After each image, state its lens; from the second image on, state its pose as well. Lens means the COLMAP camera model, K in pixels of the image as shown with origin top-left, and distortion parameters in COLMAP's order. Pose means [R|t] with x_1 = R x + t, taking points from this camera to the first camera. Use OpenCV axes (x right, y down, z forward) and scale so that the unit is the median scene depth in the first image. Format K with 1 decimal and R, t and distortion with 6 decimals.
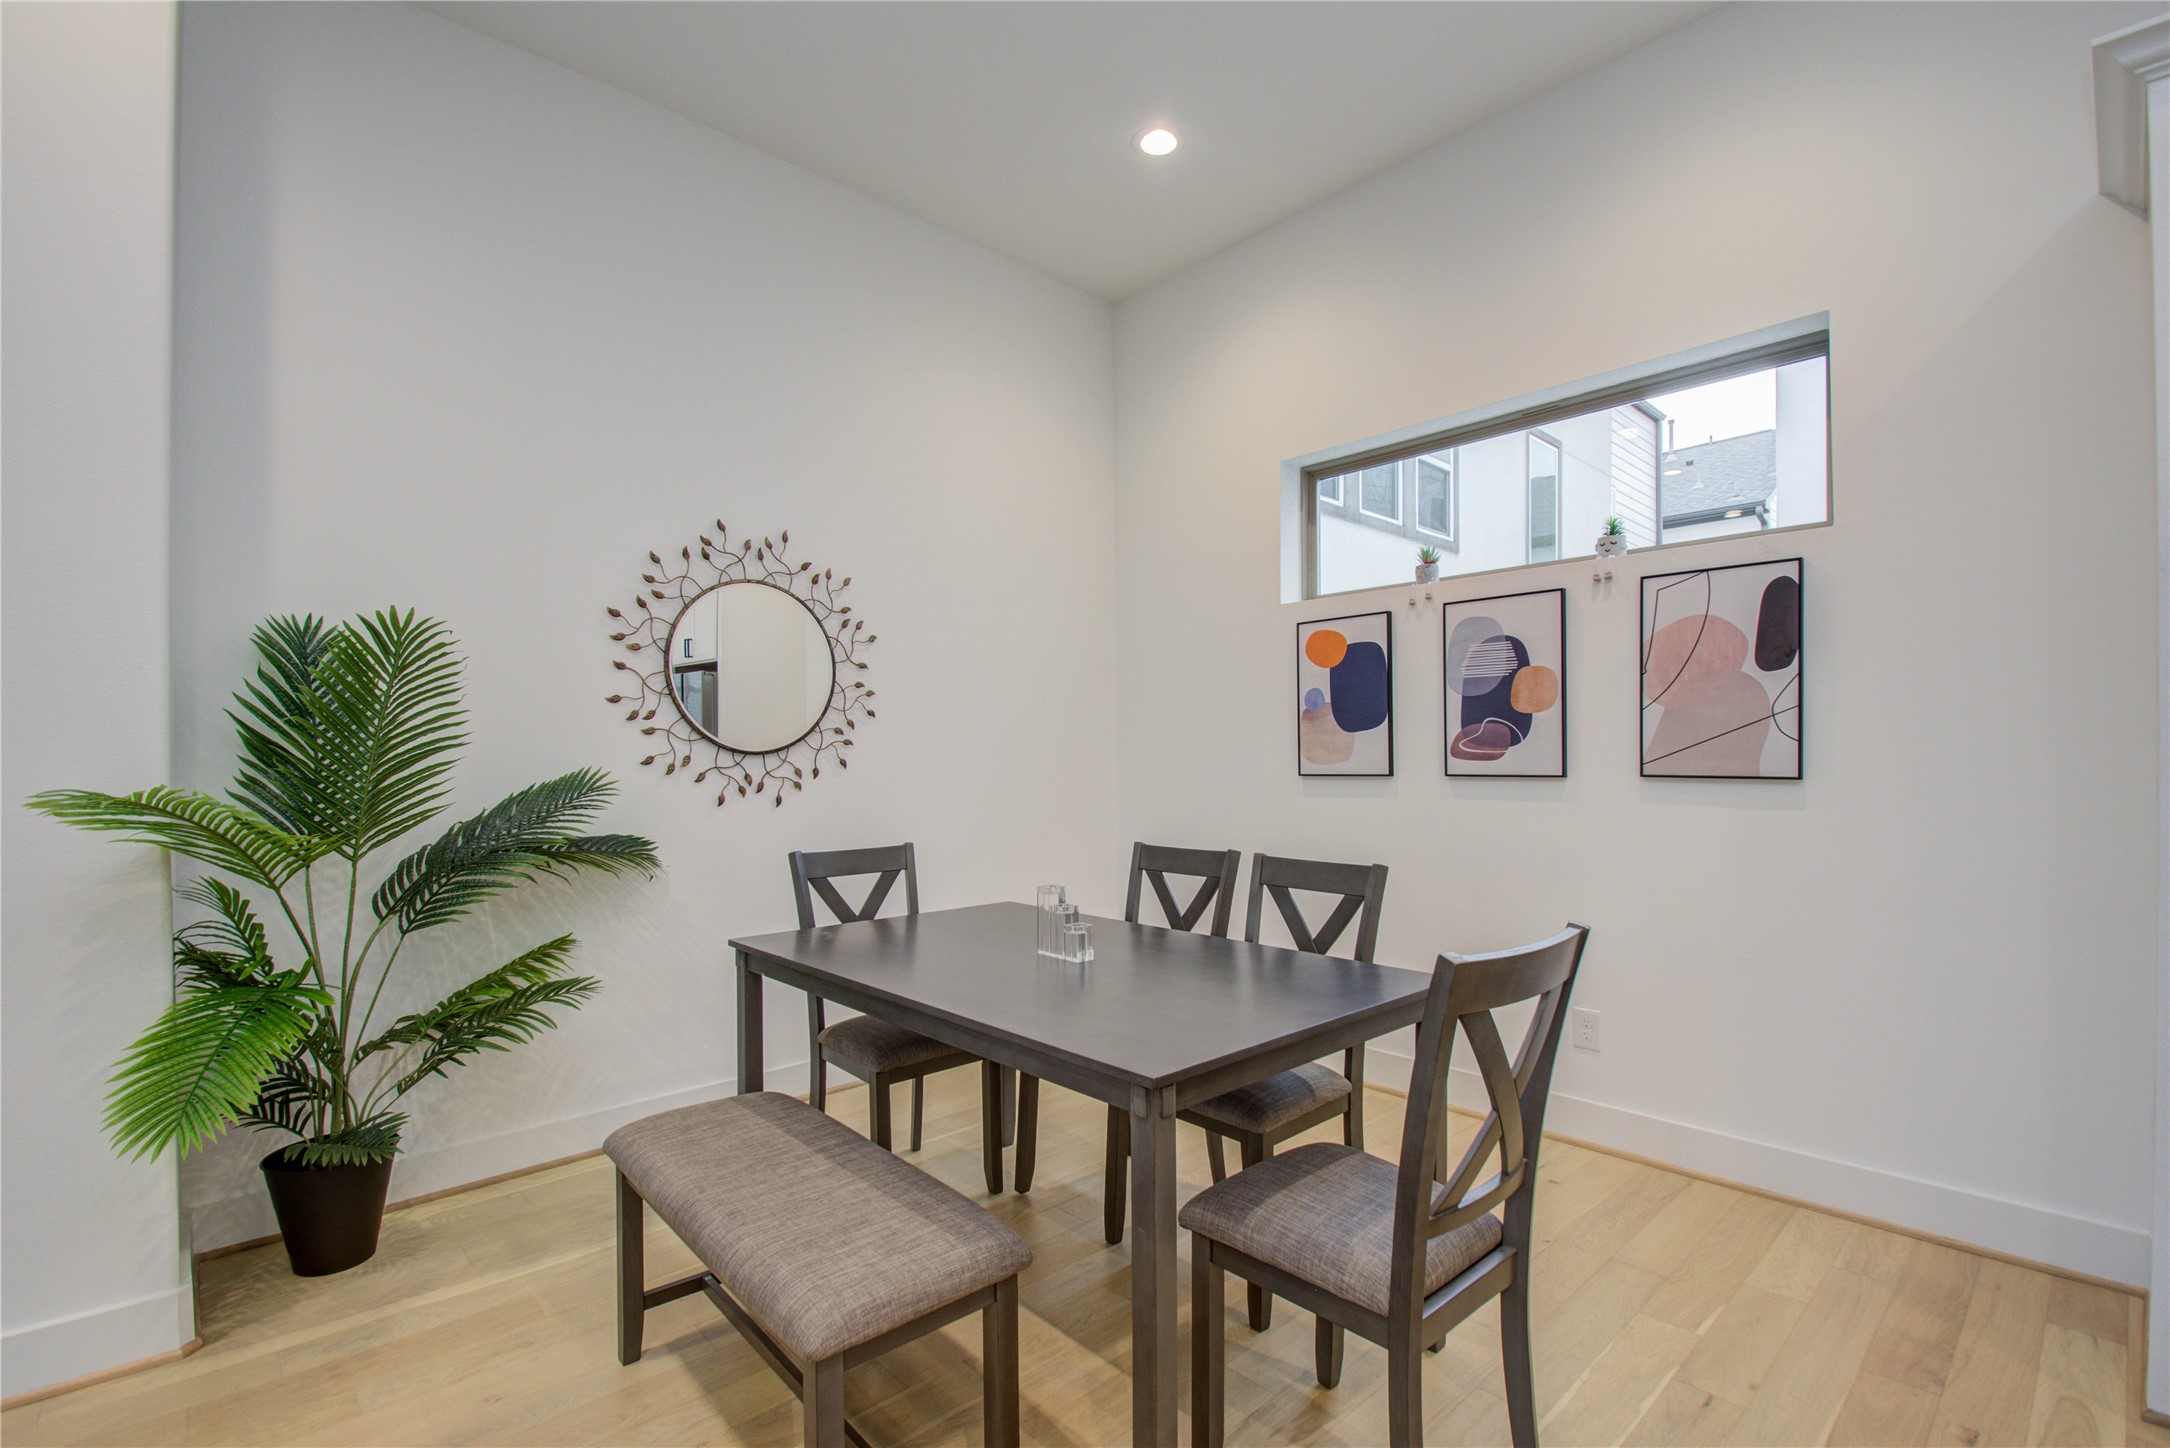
lens RADIAL K [[960.0, 0, 1111.3], [0, 960.0, 756.4], [0, 0, 1]] dist [-0.000379, -0.004004]
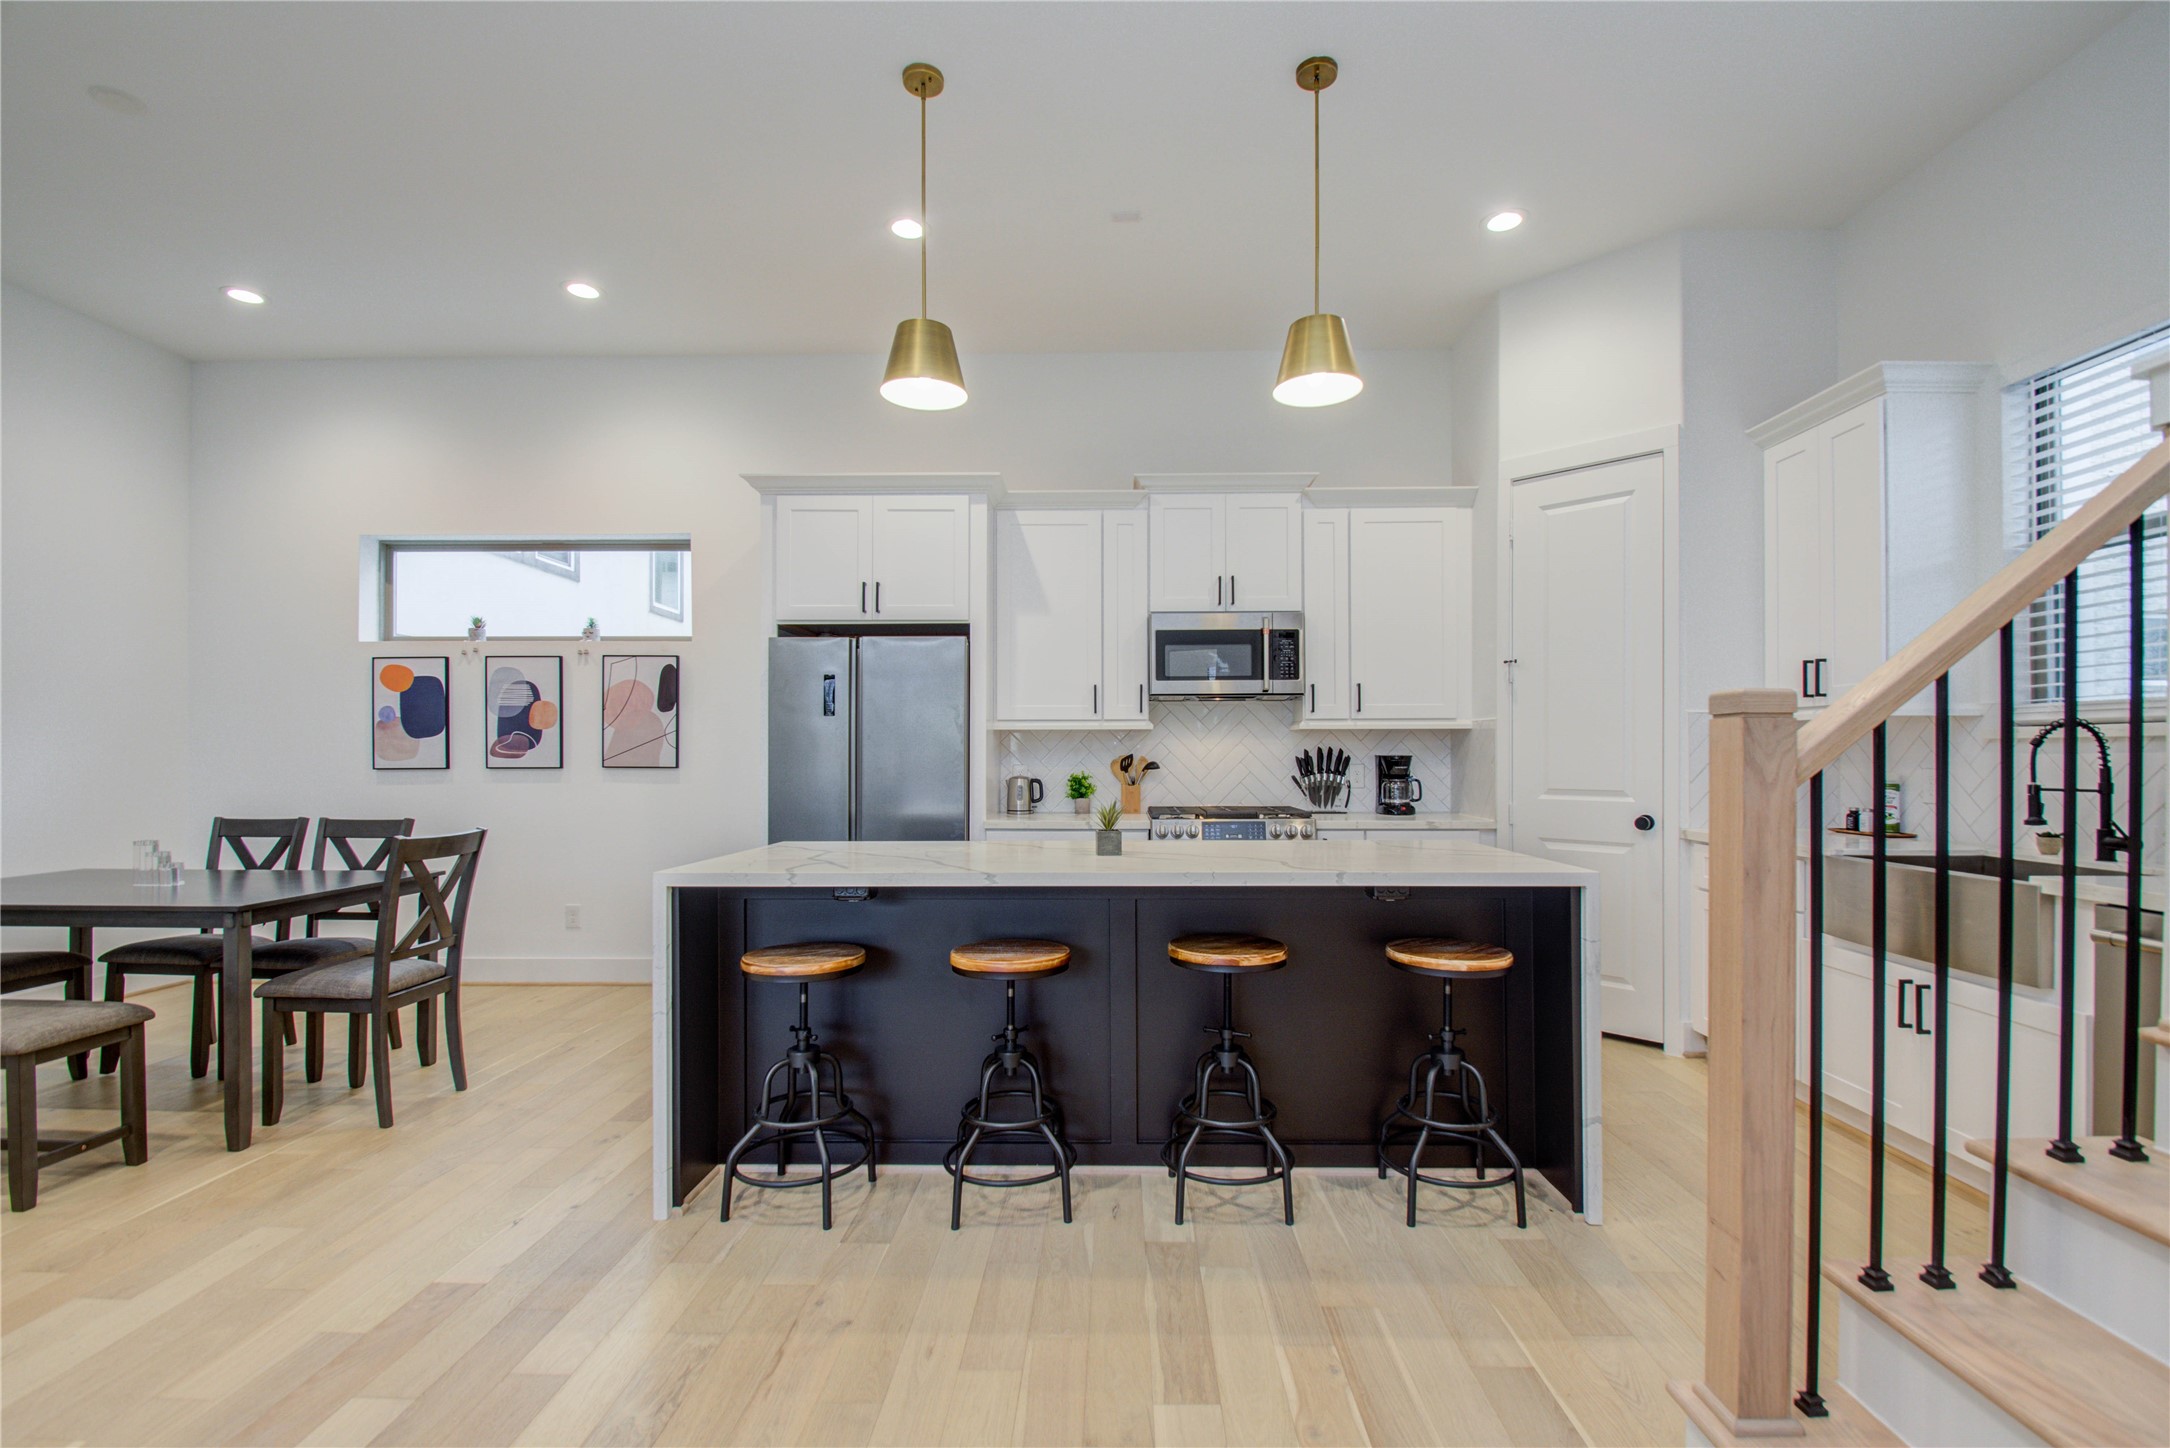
lens RADIAL K [[960.0, 0, 1098.8], [0, 960.0, 752.7], [0, 0, 1]] dist [-0.000379, -0.004004]
pose [[0.705142, 0.005623, 0.709044, -0.051242], [-0.003976, 0.999984, -0.003977, -0.002806], [-0.709055, -0.000015, 0.705153, -0.817868]]
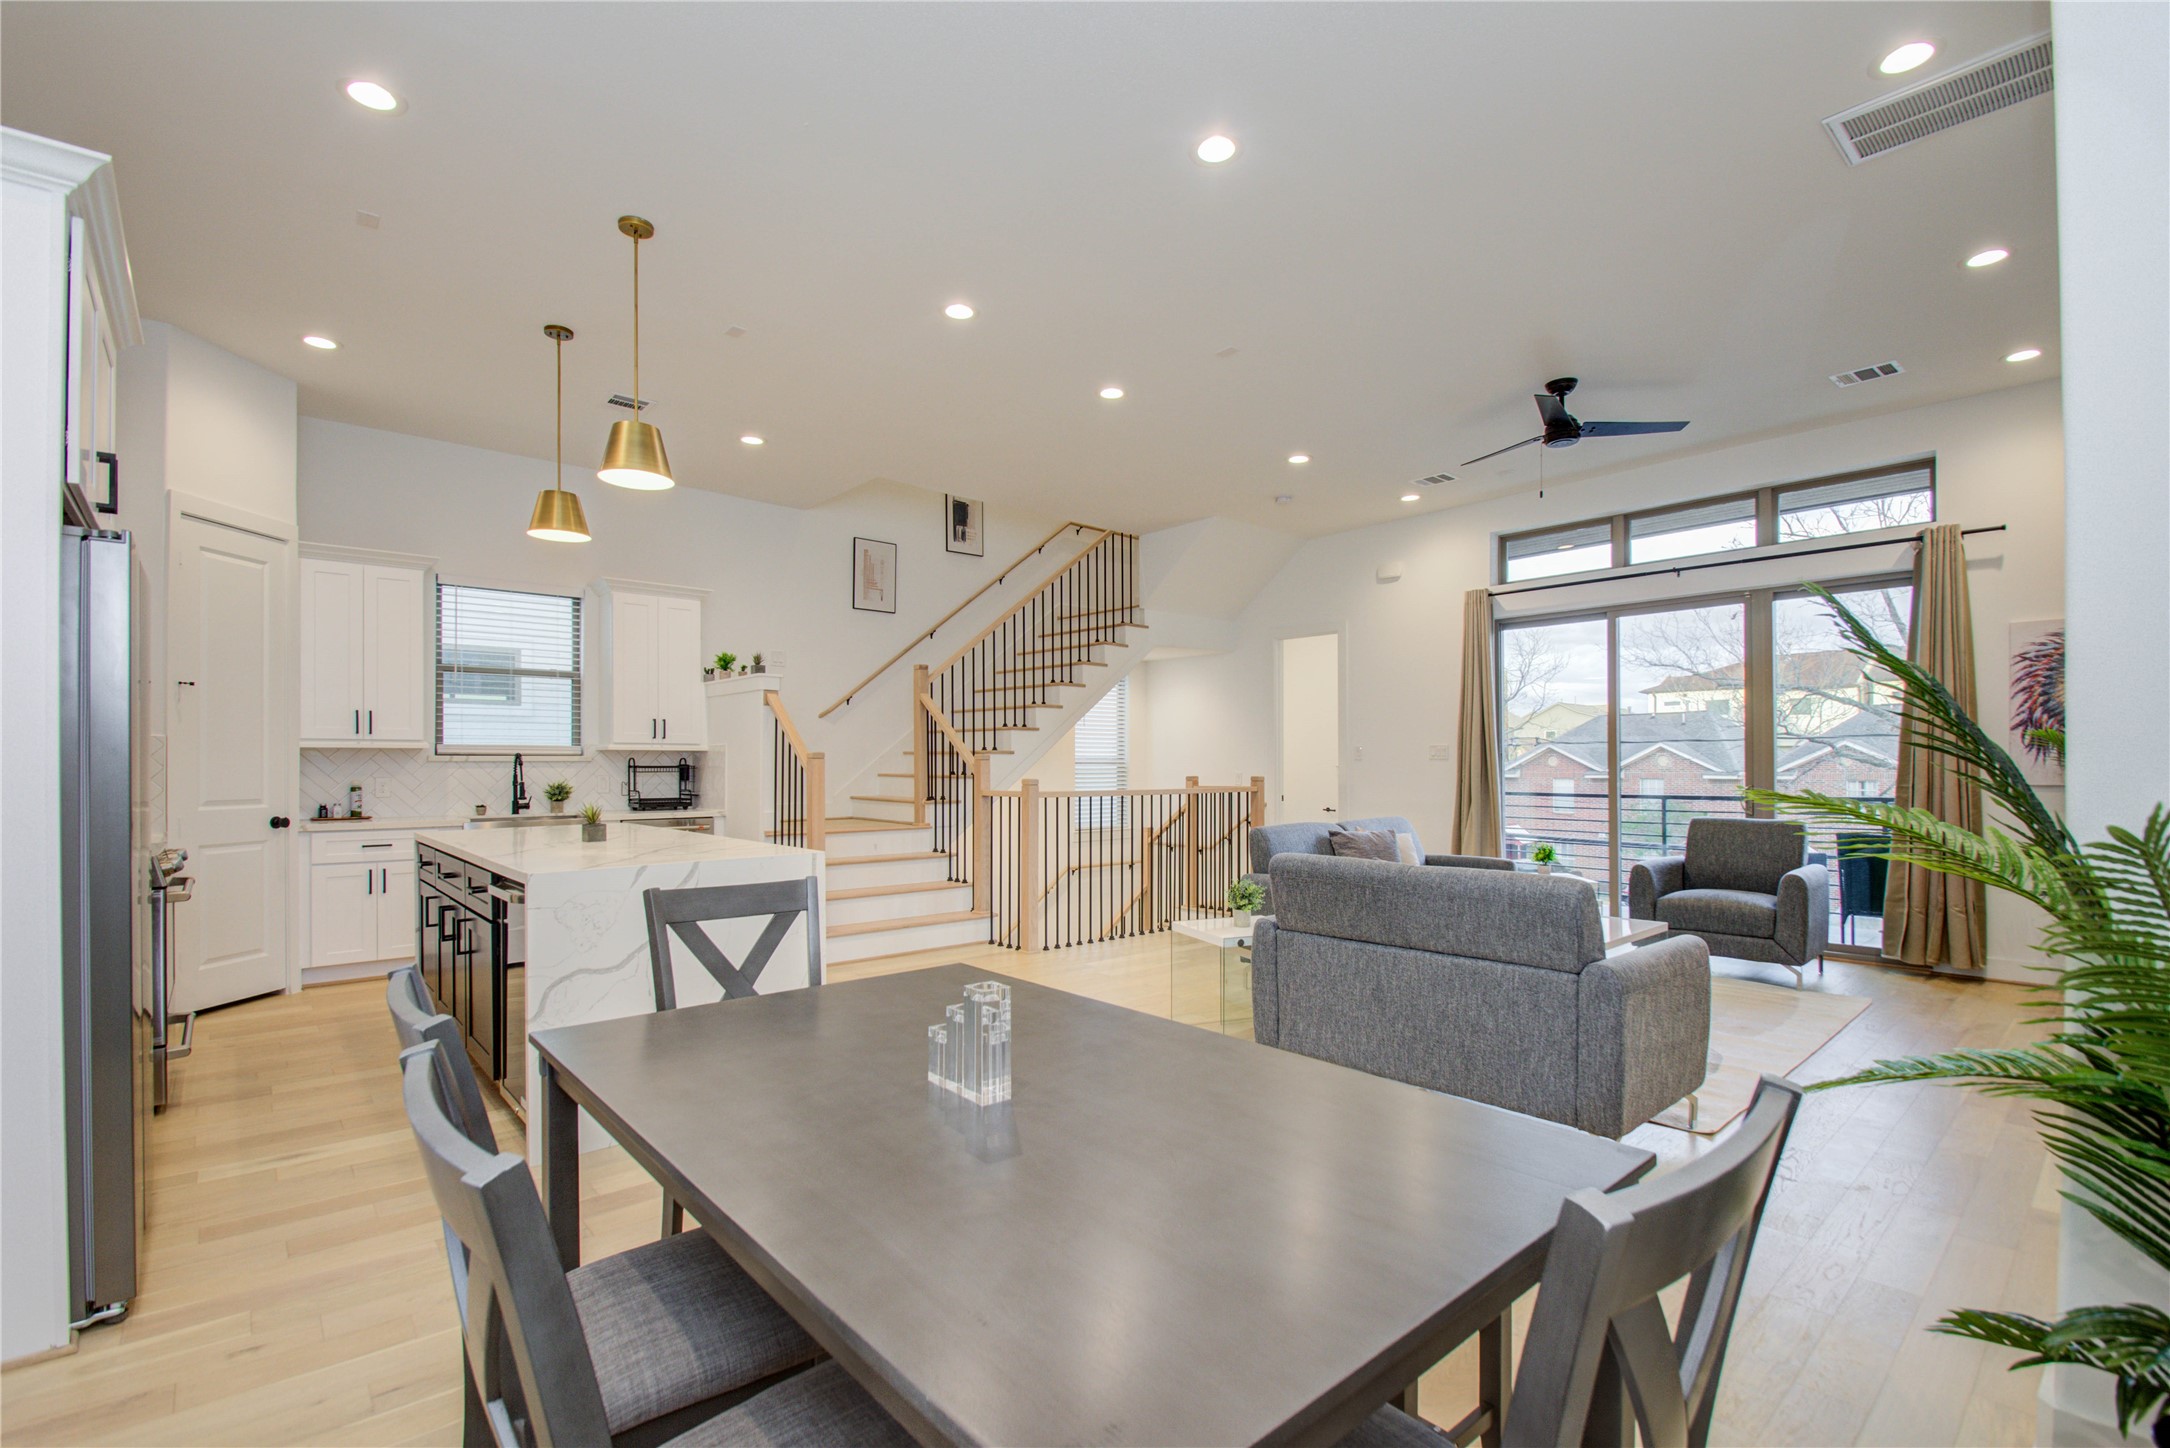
lens RADIAL K [[960.0, 0, 1077.1], [0, 960.0, 771.7], [0, 0, 1]] dist [-0.000379, -0.004004]
pose [[-0.998810, 0.007671, 0.048158, -0.092360], [0.007753, 0.999969, 0.001512, 0.002725], [-0.048145, 0.001884, -0.998839, 1.121818]]
